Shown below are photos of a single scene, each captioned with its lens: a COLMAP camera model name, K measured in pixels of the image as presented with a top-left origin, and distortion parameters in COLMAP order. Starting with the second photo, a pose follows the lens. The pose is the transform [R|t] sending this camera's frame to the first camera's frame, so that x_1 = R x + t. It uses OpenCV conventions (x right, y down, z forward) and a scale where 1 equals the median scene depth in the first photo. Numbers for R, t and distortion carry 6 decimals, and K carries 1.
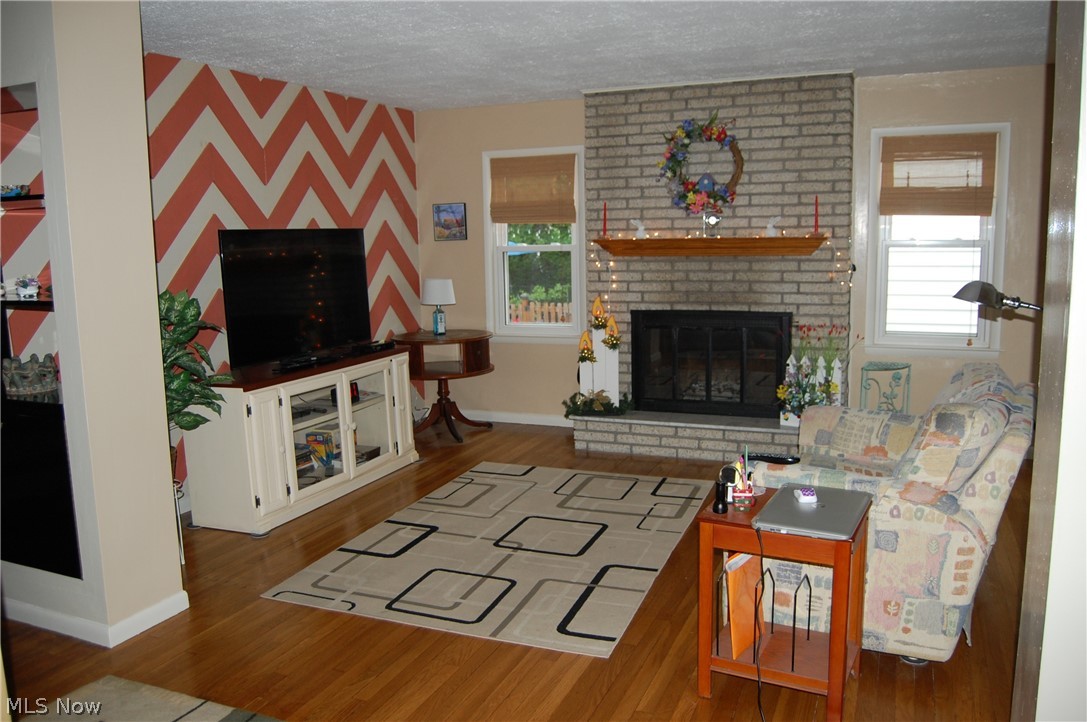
lens RADIAL K [[846.6, 0, 544.6], [0, 846.6, 363.9], [0, 0, 1]] dist [-0.094430, 0.031922]
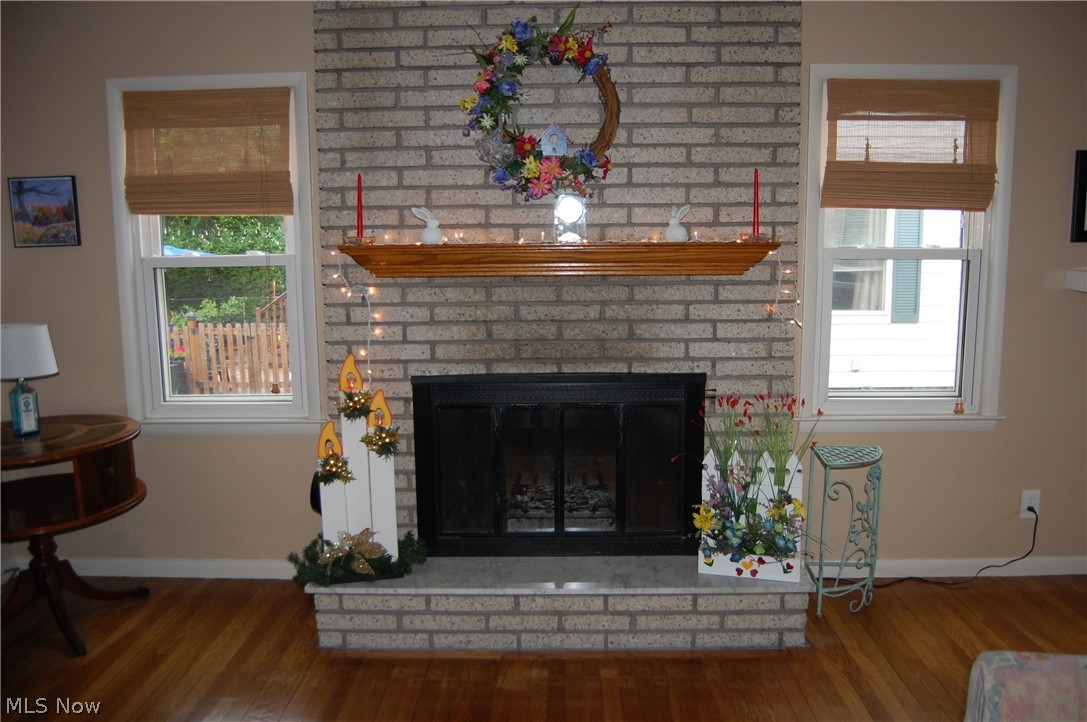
lens RADIAL K [[846.6, 0, 542.5], [0, 846.6, 354.5], [0, 0, 1]] dist [-0.094430, 0.031922]
pose [[0.928783, -0.041555, 0.368287, -0.019124], [0.045931, 0.998940, -0.003121, -0.075751], [-0.367767, 0.019814, 0.929707, 0.493512]]
